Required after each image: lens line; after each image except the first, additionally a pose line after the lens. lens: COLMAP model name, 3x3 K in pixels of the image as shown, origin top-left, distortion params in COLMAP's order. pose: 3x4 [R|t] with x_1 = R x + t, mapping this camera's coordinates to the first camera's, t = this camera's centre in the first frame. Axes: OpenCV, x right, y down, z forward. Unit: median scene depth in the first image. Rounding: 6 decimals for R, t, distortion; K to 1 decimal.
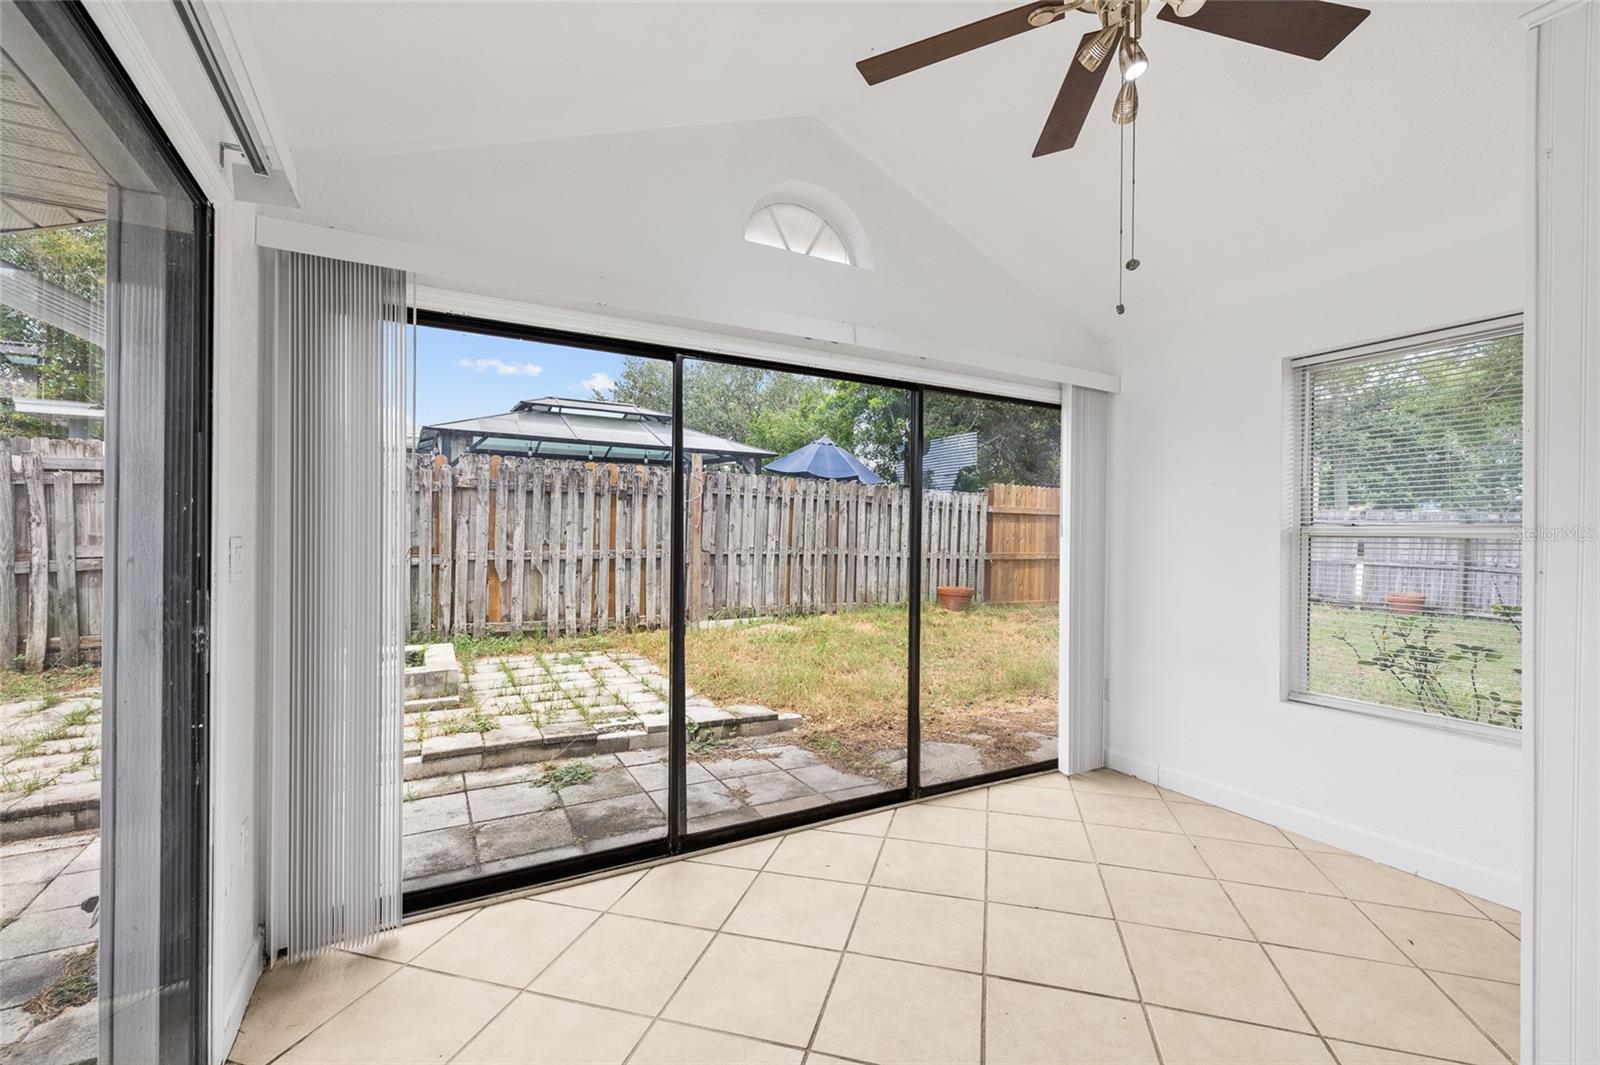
lens RADIAL K [[680.2, 0, 805.8], [0, 680.2, 533.8], [0, 0, 1]] dist [-0.004311, -0.000429]
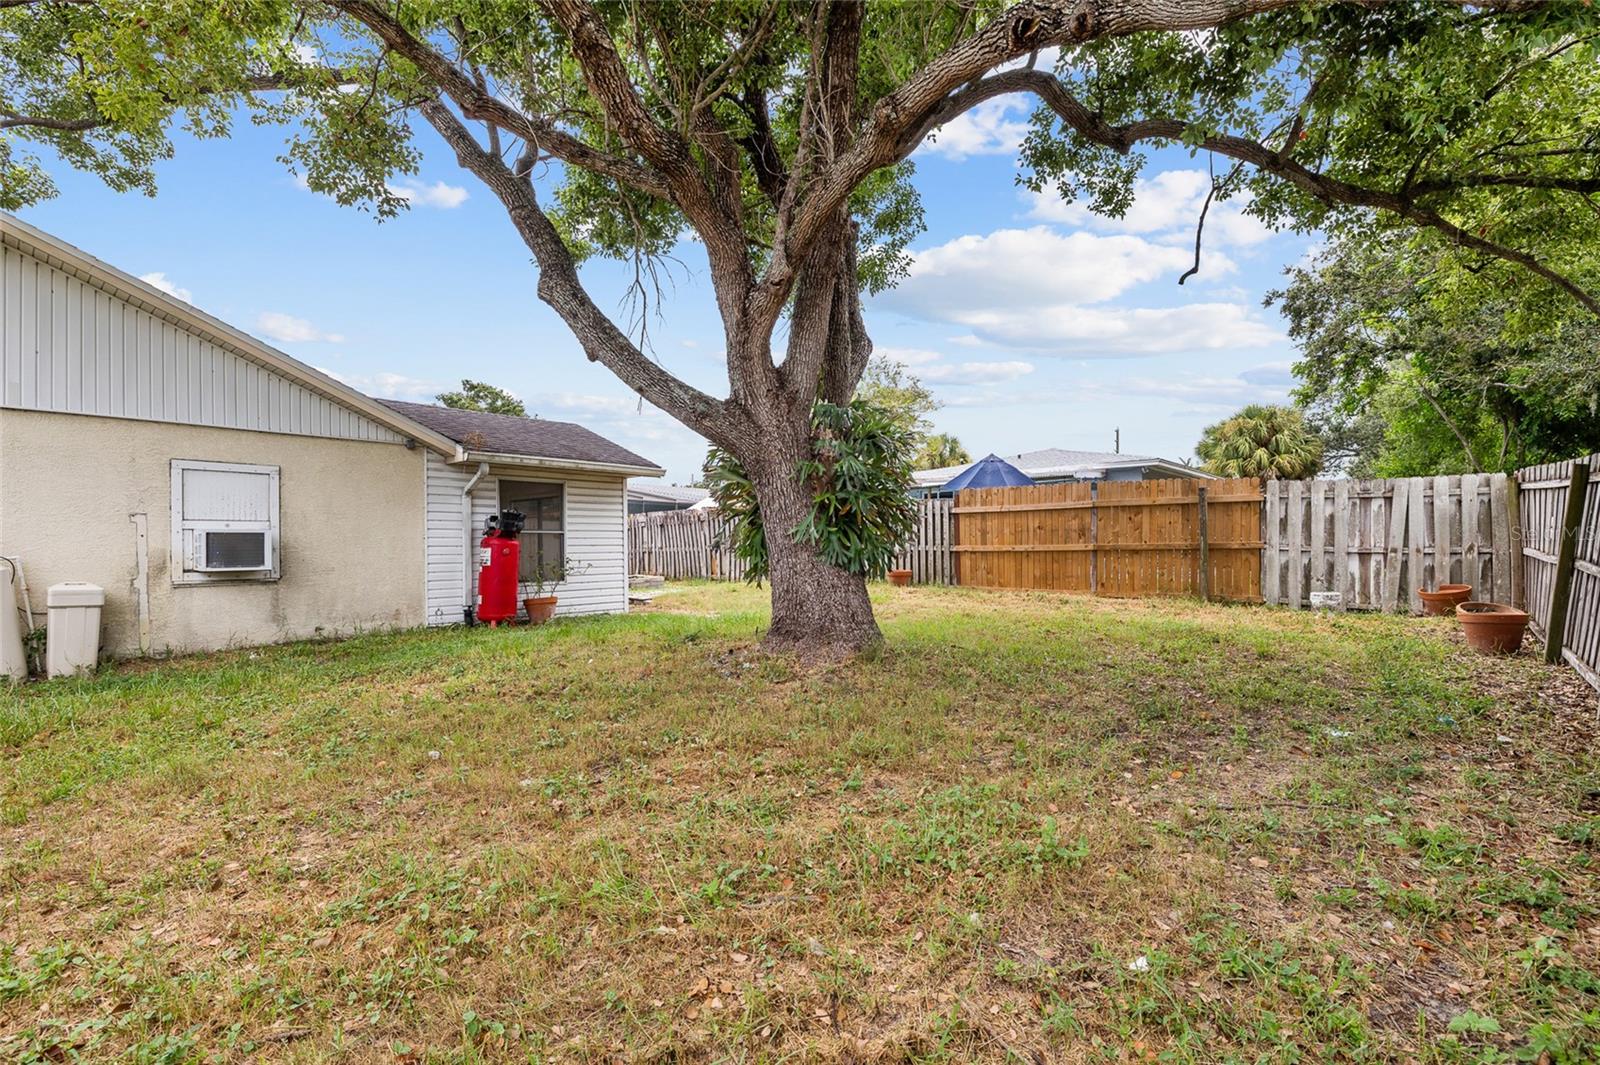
lens RADIAL K [[740.9, 0, 797.3], [0, 740.9, 537.3], [0, 0, 1]] dist [0.002755, 0.000044]
pose [[0.320718, -0.021533, -0.946930, 1.590360], [0.013124, 0.999747, -0.018289, 0.036837], [0.947084, -0.006562, 0.320919, 0.314865]]
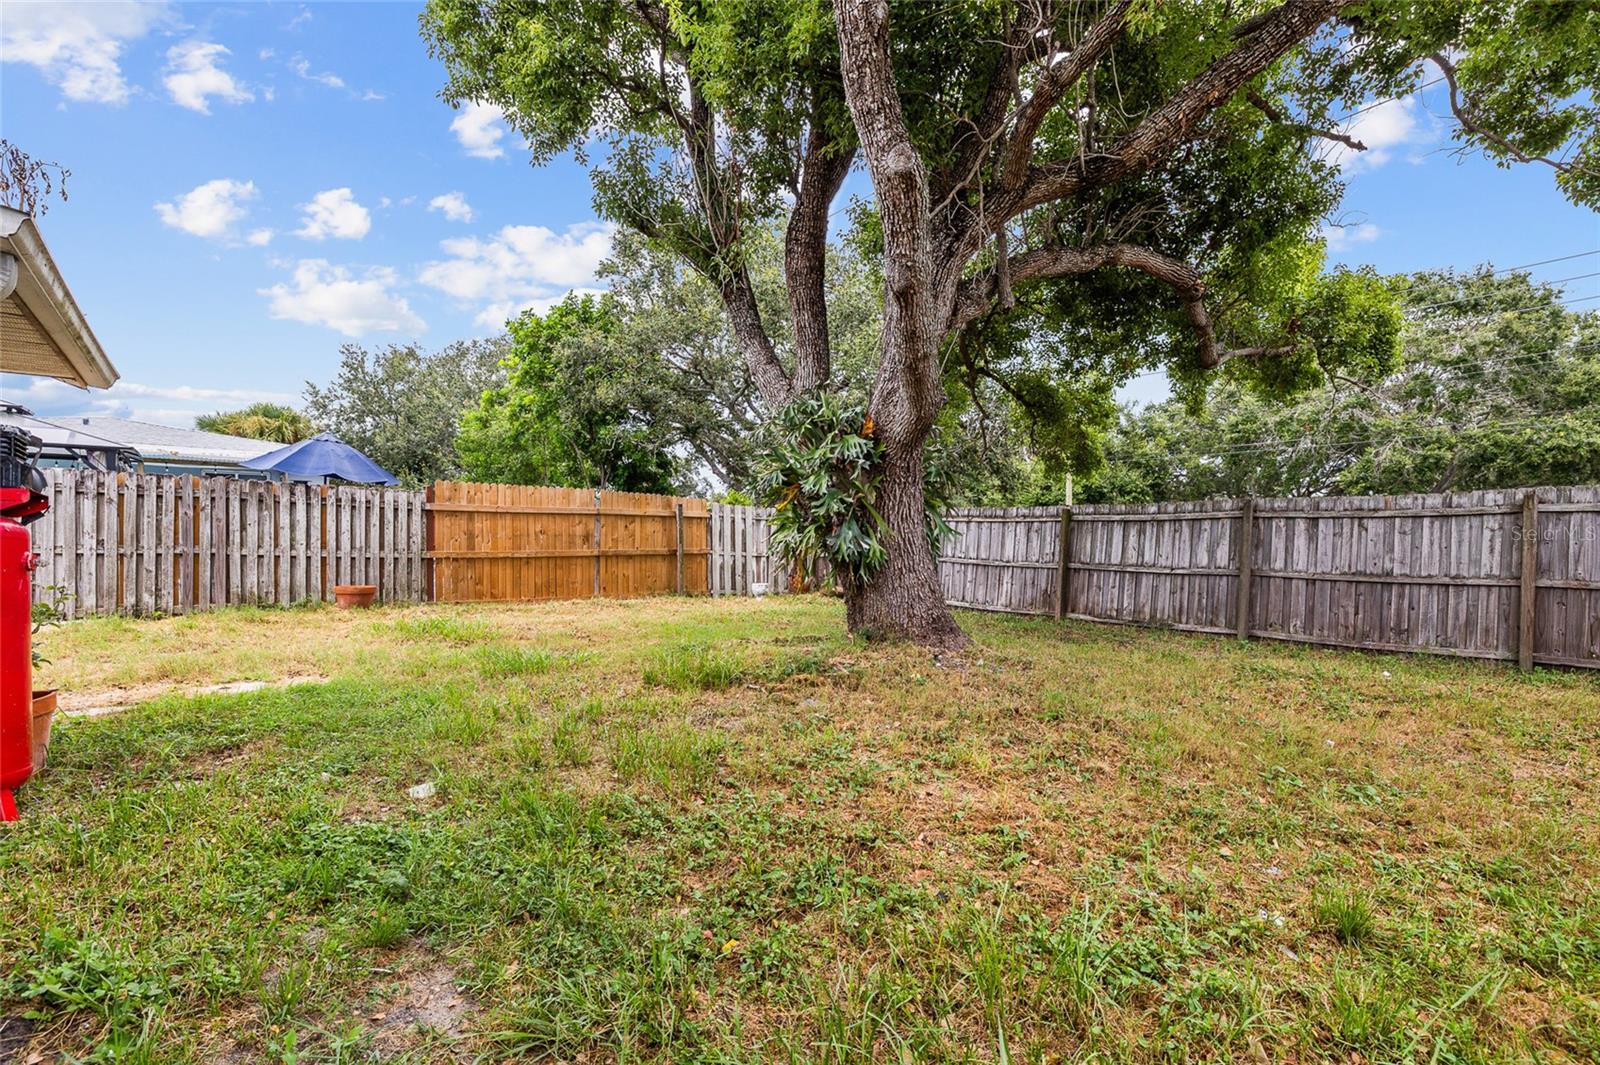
lens RADIAL K [[740.9, 0, 794.5], [0, 740.9, 549.8], [0, 0, 1]] dist [0.002755, 0.000044]
pose [[0.986229, -0.013494, 0.164834, 0.667218], [0.012745, 0.999903, 0.005597, 0.029015], [-0.164894, -0.003419, 0.986305, -0.152838]]
